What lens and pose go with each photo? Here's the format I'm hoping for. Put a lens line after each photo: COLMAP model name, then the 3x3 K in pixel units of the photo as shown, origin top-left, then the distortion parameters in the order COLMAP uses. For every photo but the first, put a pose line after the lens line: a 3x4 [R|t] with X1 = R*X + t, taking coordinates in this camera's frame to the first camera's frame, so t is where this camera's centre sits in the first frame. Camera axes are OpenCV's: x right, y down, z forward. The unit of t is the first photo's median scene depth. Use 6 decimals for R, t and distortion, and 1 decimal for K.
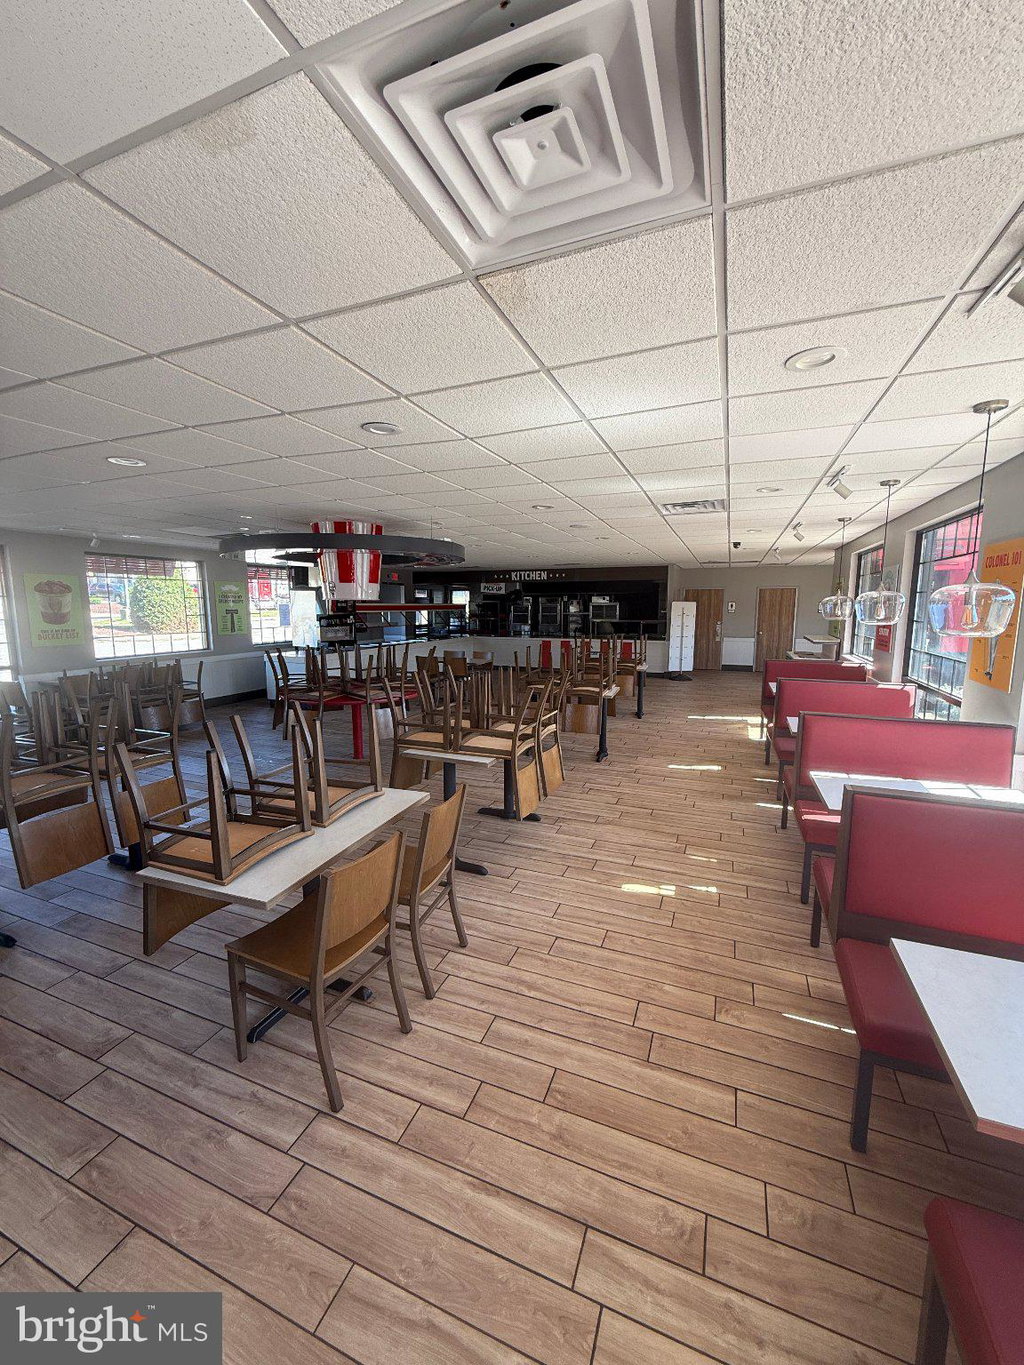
lens RADIAL K [[544.4, 0, 511.6], [0, 544.4, 682.7], [0, 0, 1]] dist [-0.000189, -0.000017]
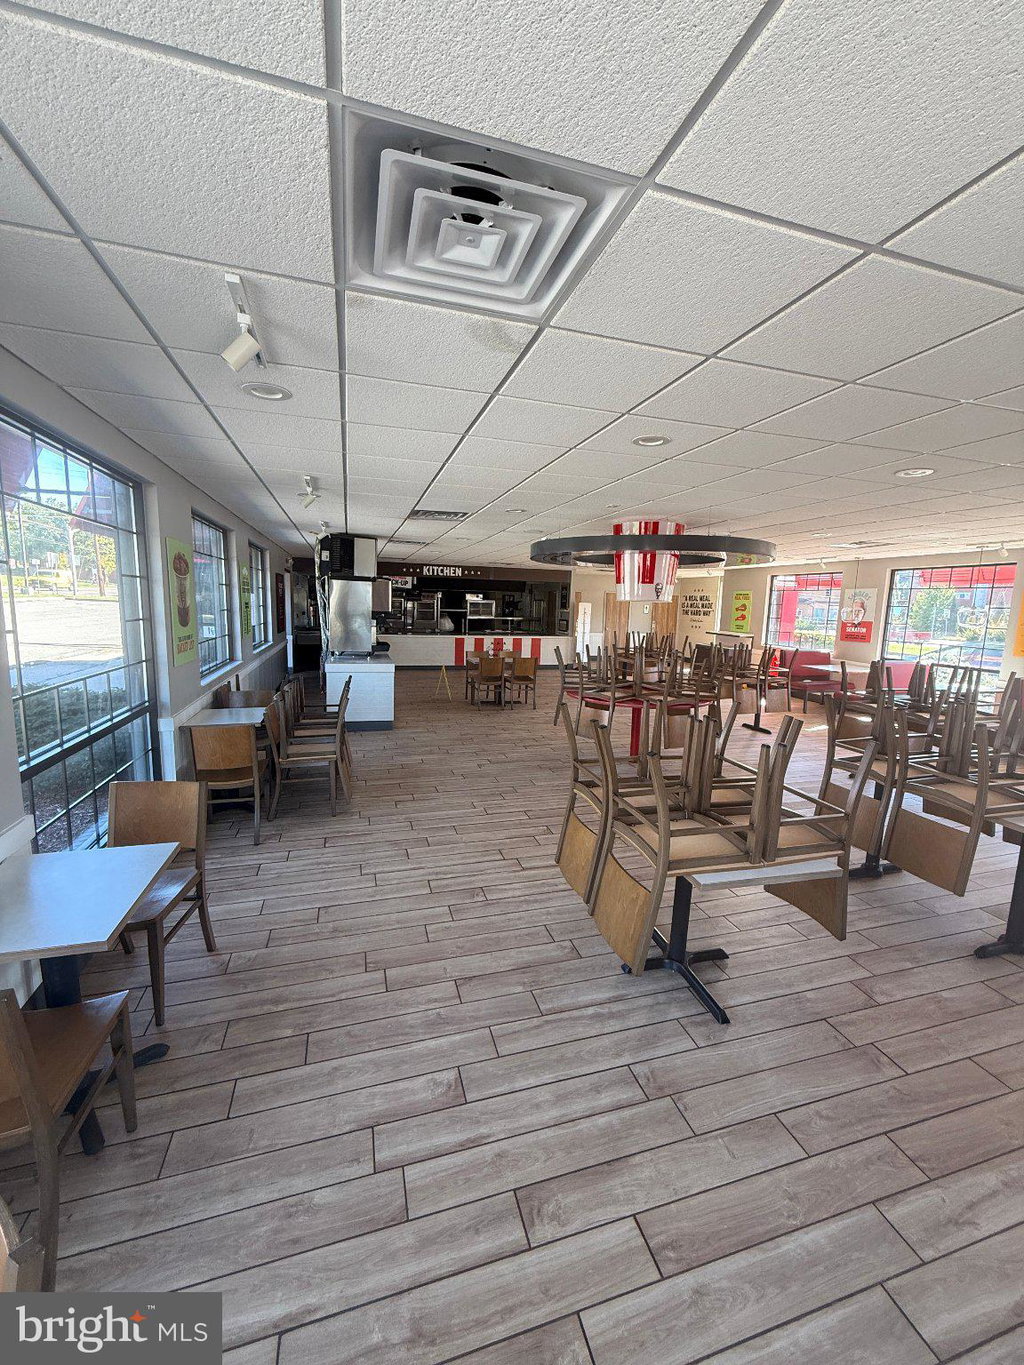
lens RADIAL K [[544.4, 0, 510.8], [0, 544.4, 683.3], [0, 0, 1]] dist [-0.000189, -0.000017]
pose [[0.784866, -0.067831, 0.615942, -0.484492], [0.060392, 0.997632, 0.032910, -0.021511], [-0.616716, 0.011368, 0.787103, 0.162267]]
